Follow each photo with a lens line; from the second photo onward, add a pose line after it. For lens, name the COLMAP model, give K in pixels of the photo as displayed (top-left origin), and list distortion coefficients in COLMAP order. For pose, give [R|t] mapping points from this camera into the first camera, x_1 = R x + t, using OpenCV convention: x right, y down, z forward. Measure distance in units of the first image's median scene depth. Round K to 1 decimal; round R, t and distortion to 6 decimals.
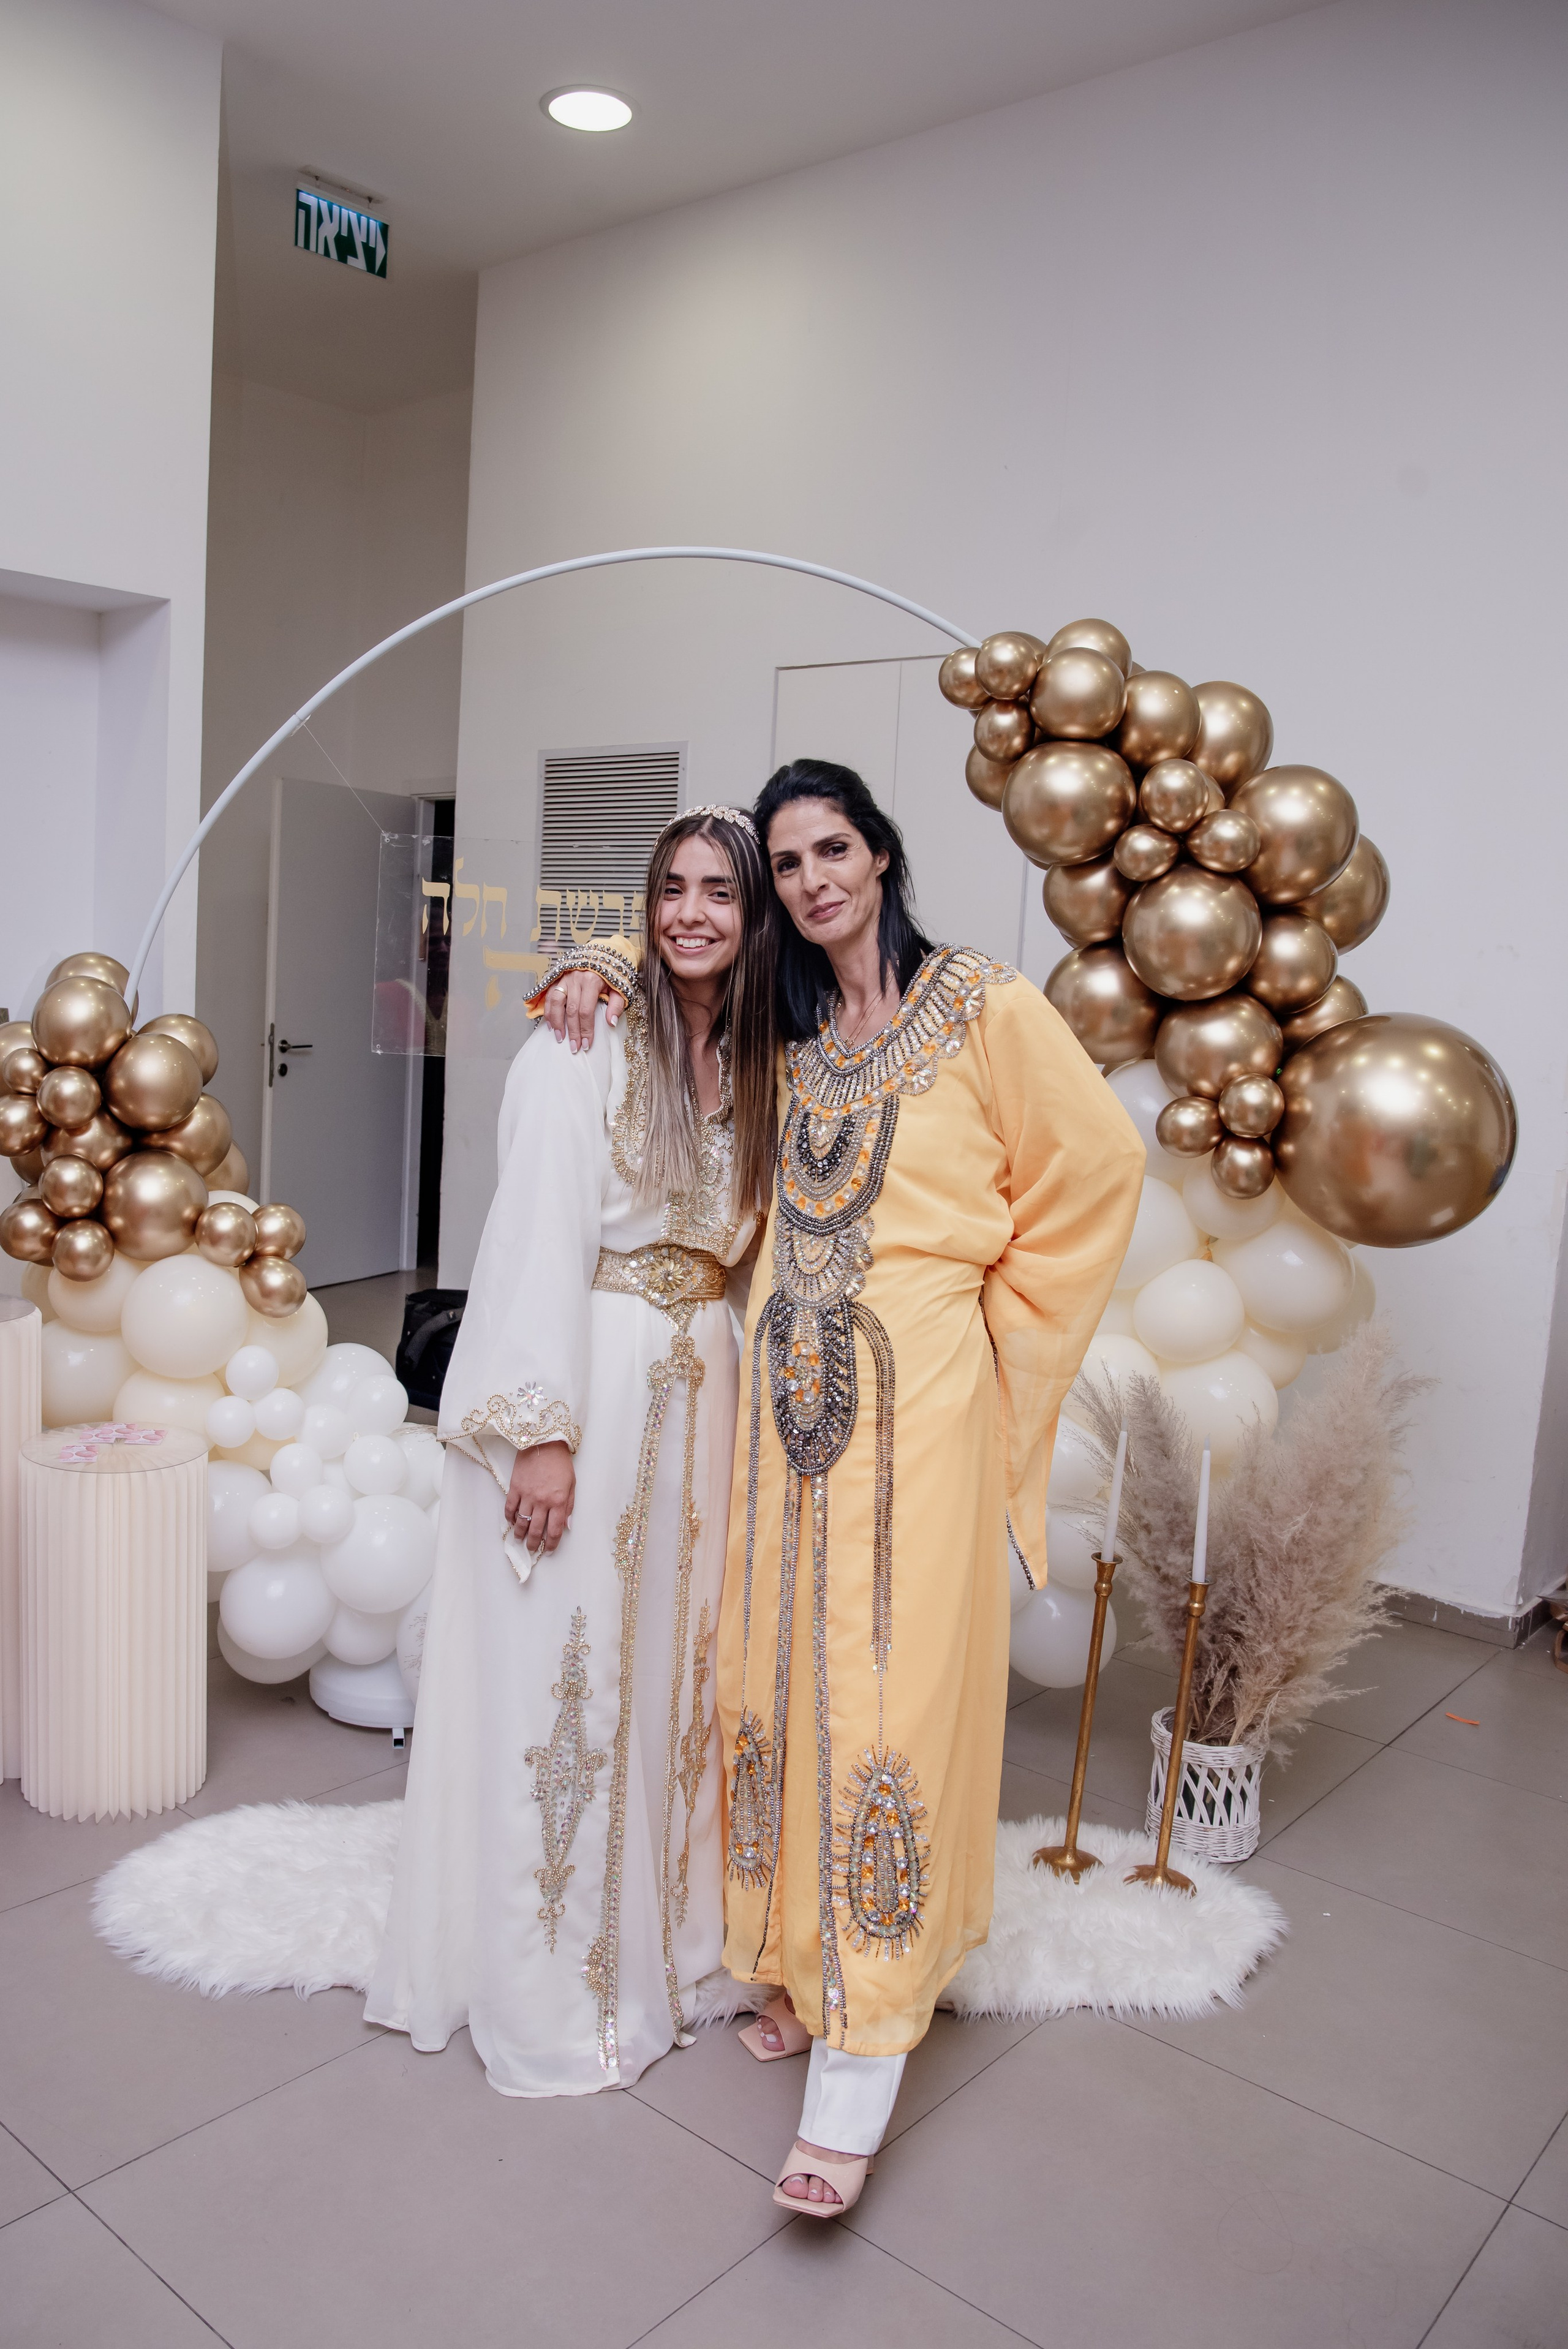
lens RADIAL K [[1475.0, 0, 784.0], [0, 1475.0, 1174.5], [0, 0, 1]] dist [-0.023087, 0.002407]
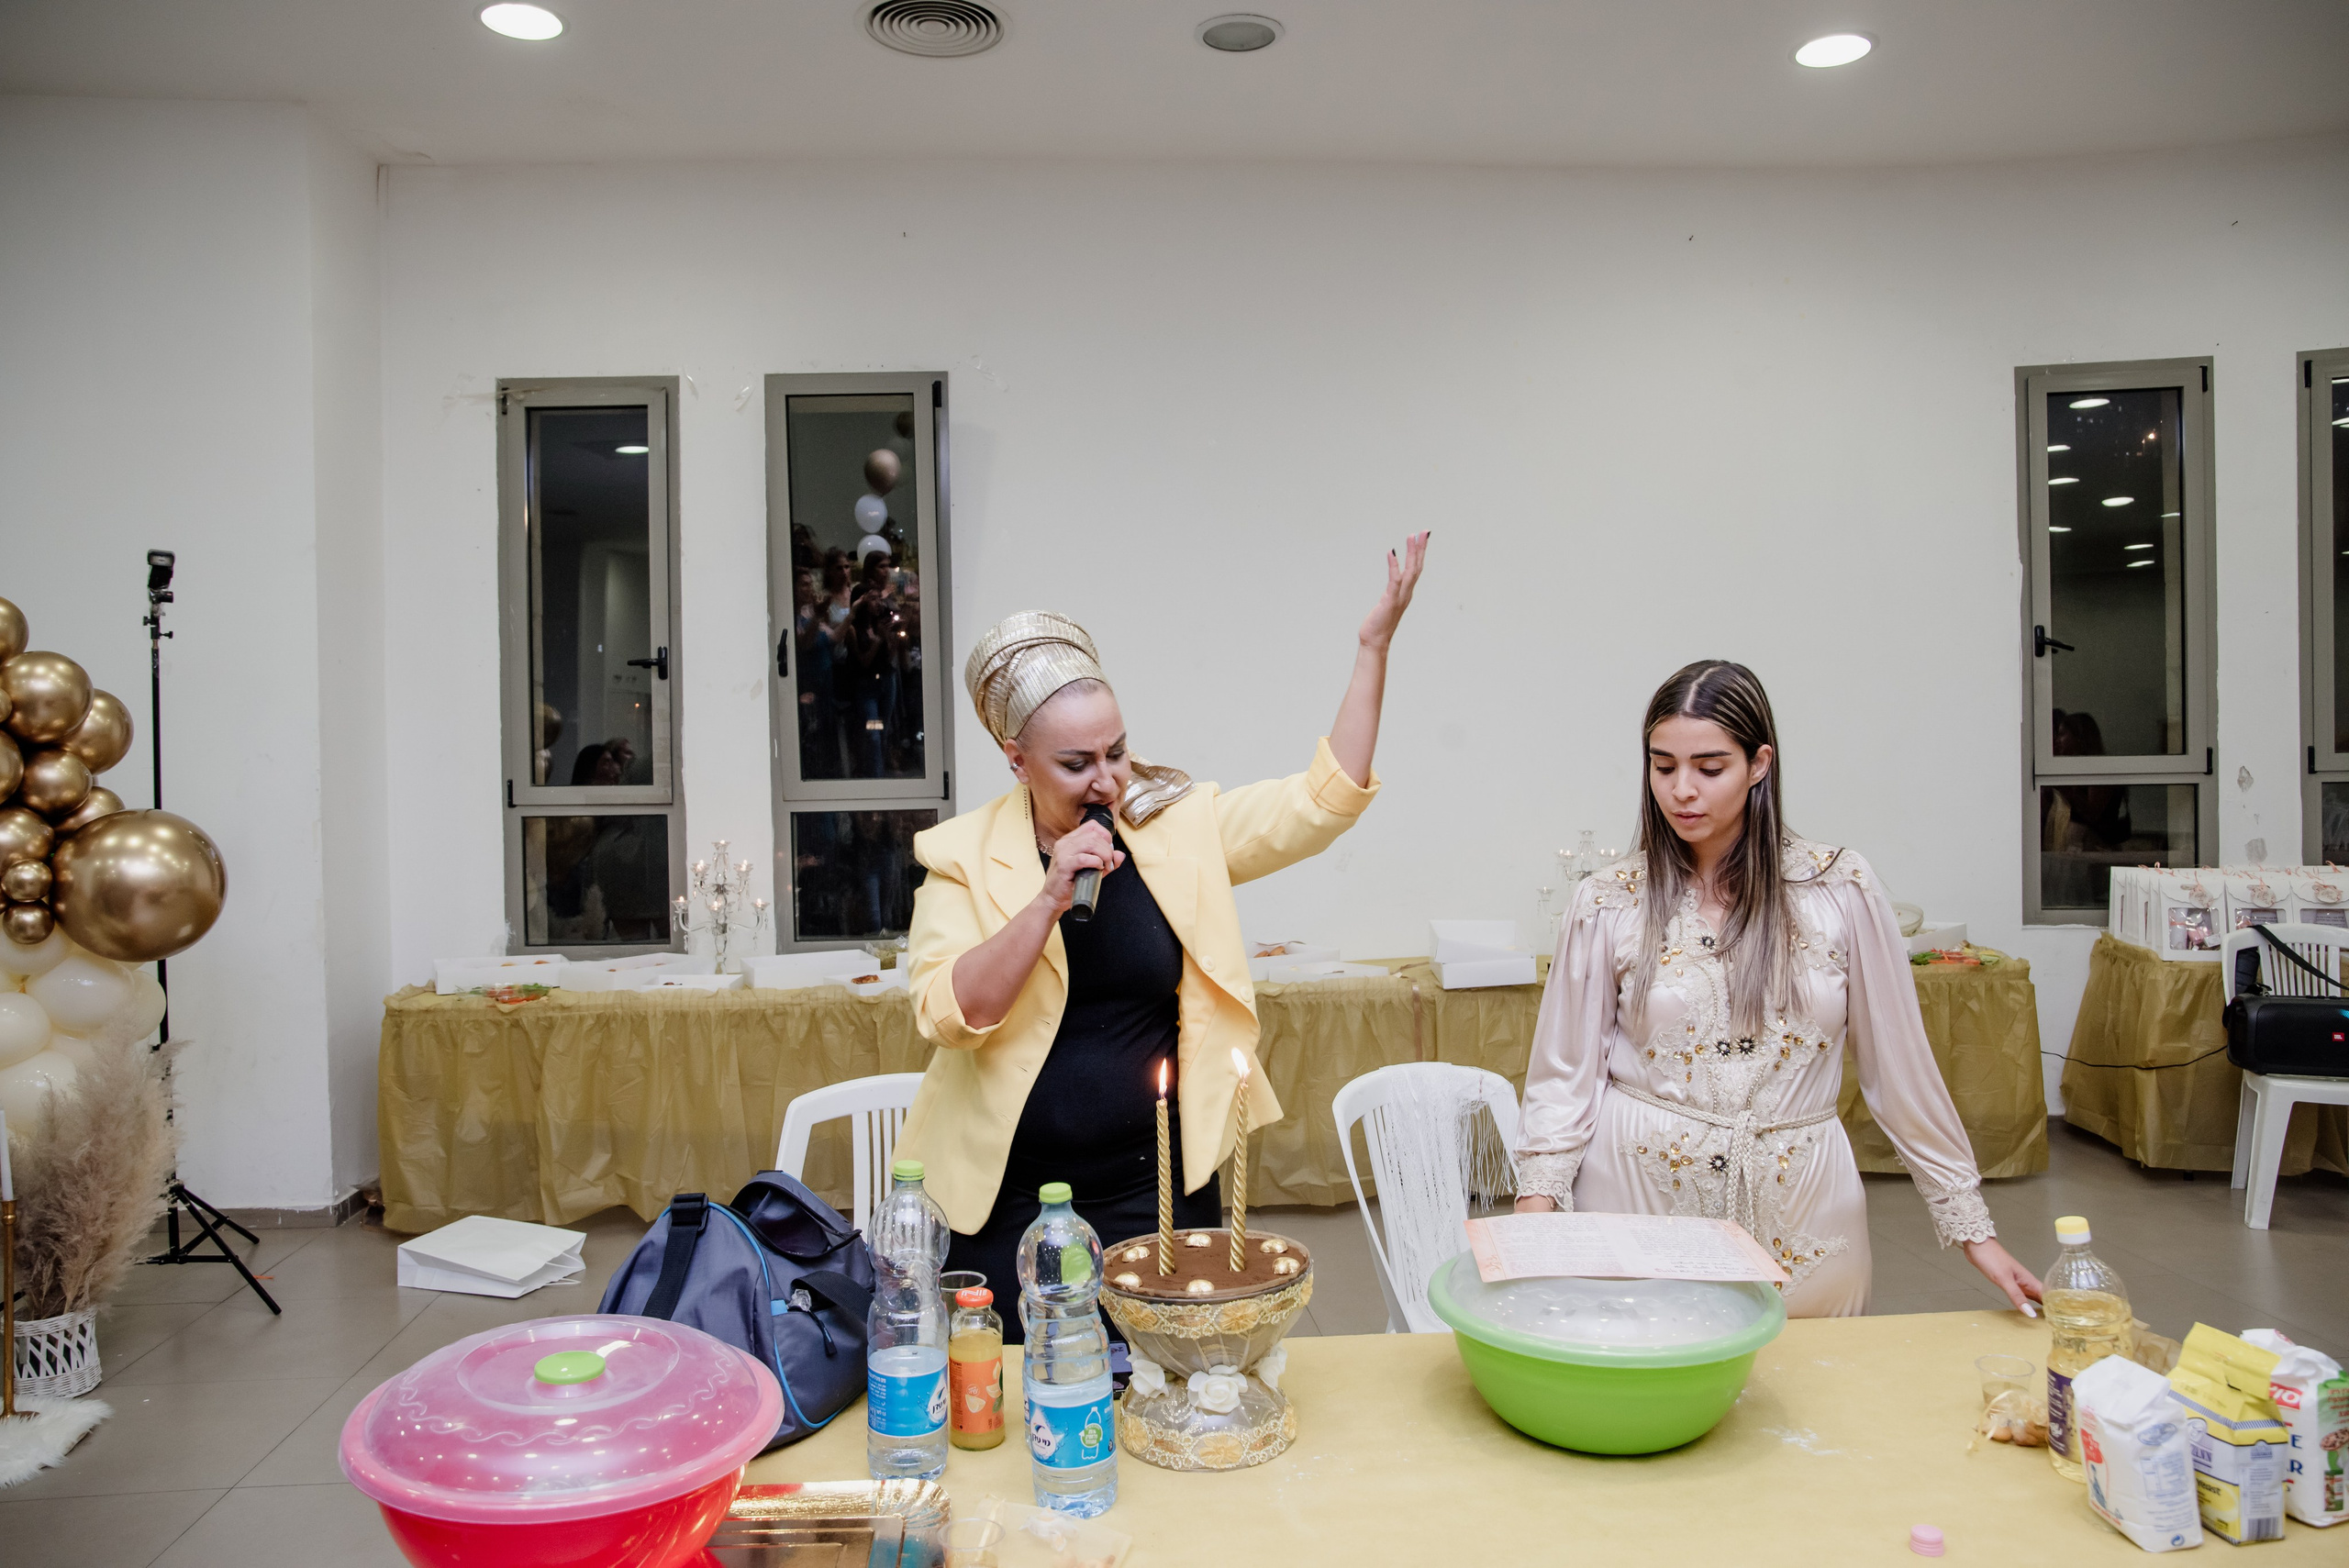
lens RADIAL K [[1474.9, 0, 1175.5], [0, 1474.9, 825.2], [0, 0, 1]] dist [-0.023087, 0.002407]
pose [[0.684347, -0.078914, 0.724874, 0.051261], [0.135042, 0.990645, -0.019644, 0.082979], [-0.716542, 0.111332, 0.688602, -0.840525]]
